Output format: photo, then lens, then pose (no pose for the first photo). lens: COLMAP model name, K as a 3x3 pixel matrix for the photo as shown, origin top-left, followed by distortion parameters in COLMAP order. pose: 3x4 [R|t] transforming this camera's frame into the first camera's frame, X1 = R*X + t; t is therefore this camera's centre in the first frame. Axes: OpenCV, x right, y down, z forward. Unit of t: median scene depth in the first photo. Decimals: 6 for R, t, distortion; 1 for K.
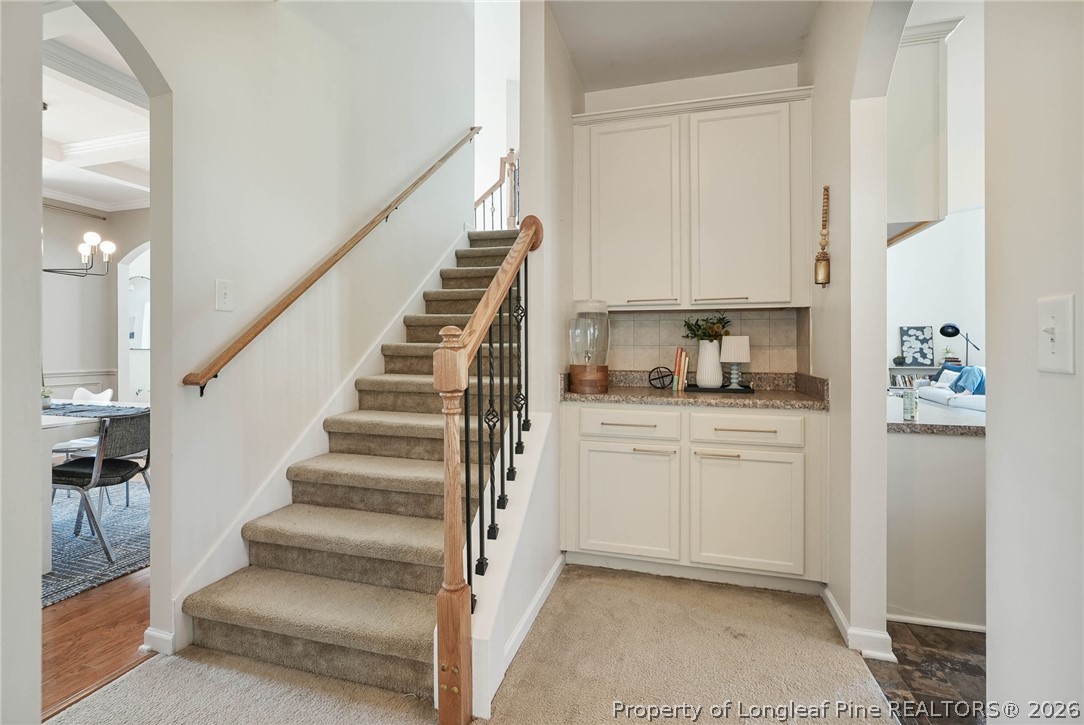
lens RADIAL K [[497.3, 0, 541.9], [0, 497.3, 351.5], [0, 0, 1]] dist [-0.002559, -0.000227]
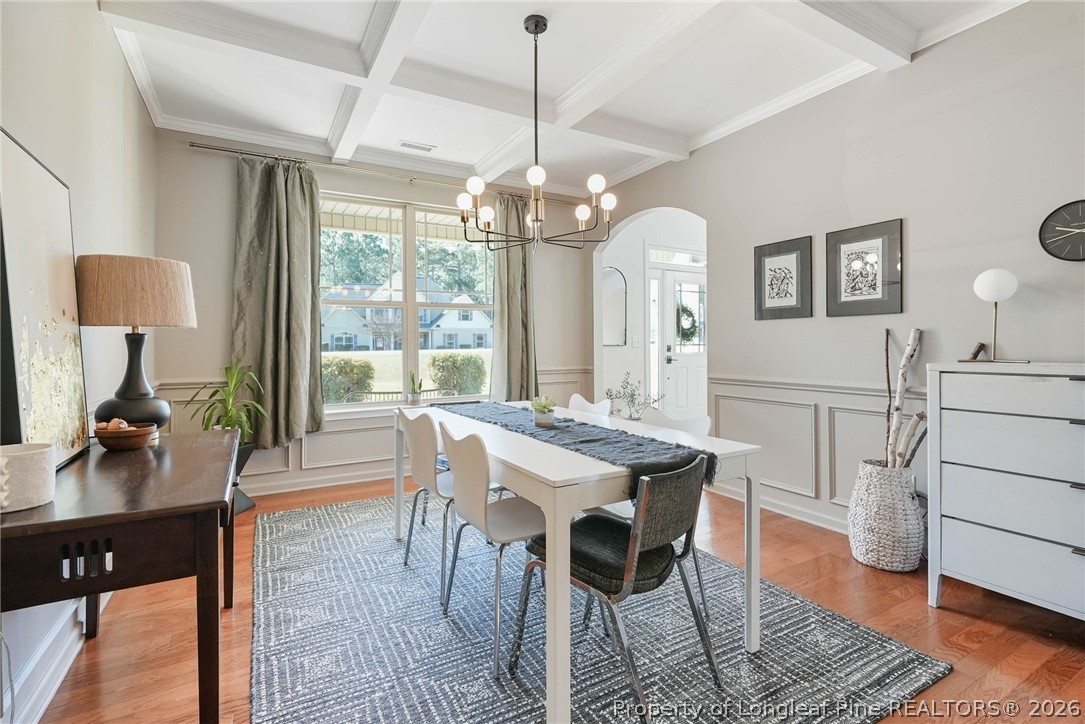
lens RADIAL K [[497.7, 0, 539.4], [0, 497.7, 354.5], [0, 0, 1]] dist [-0.002559, -0.000227]
pose [[0.718610, 0.003592, -0.695404, -0.526001], [0.006517, 0.999908, 0.011899, -0.000145], [0.695383, -0.013083, 0.718520, 0.488077]]
